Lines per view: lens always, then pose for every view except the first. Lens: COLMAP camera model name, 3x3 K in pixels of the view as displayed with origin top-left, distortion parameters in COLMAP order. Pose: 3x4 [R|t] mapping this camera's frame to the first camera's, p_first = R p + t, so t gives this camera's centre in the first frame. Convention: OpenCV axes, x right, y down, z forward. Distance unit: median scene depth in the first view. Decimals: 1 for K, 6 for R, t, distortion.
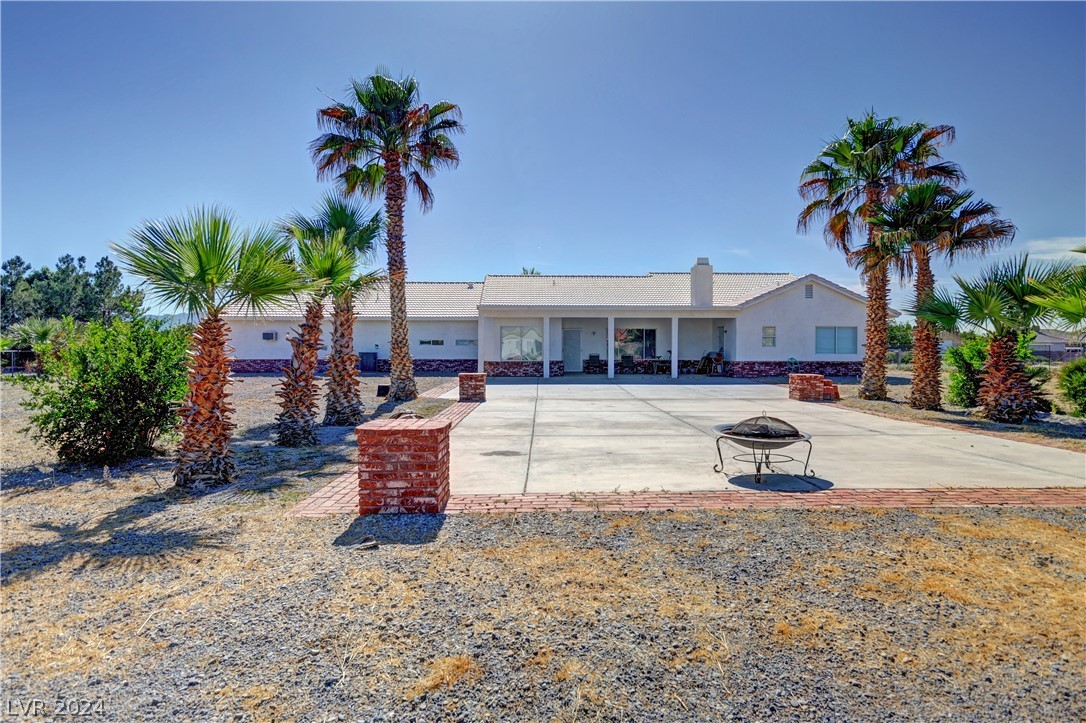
lens RADIAL K [[618.4, 0, 543.0], [0, 618.4, 361.5], [0, 0, 1]] dist [0.002623, 0.000853]
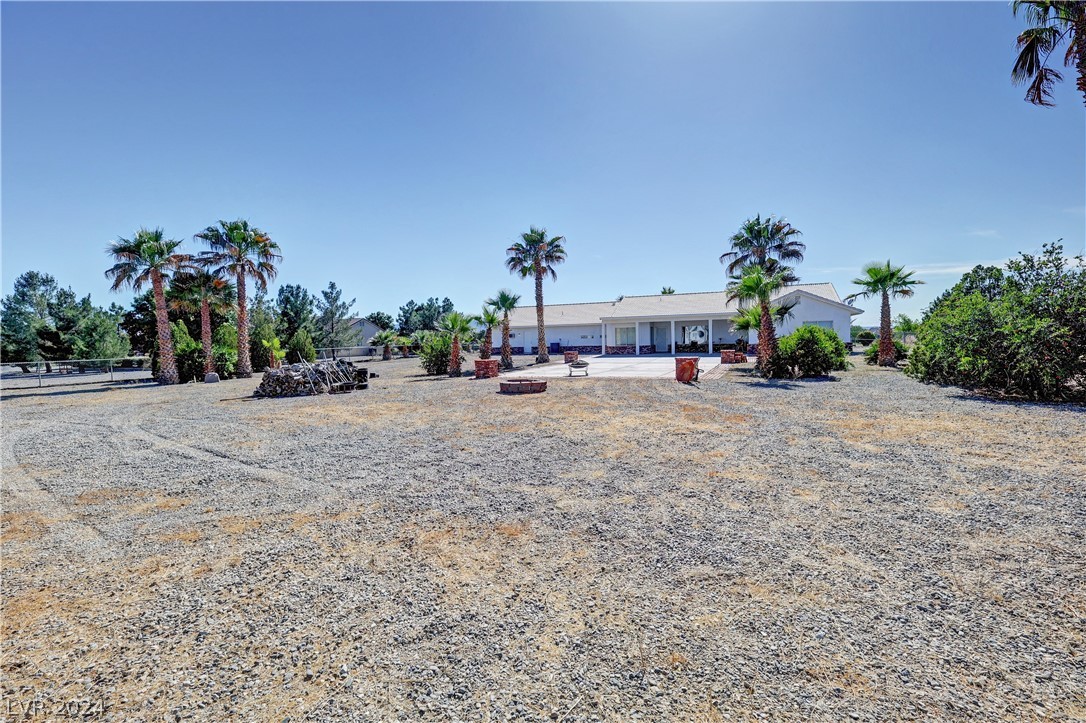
lens RADIAL K [[491.8, 0, 543.0], [0, 491.8, 361.5], [0, 0, 1]] dist [-0.000209, -0.000035]
pose [[0.905562, -0.002248, -0.424208, 0.349337], [0.014187, 0.999587, 0.024988, 0.005375], [0.423977, -0.028646, 0.905220, -0.436489]]
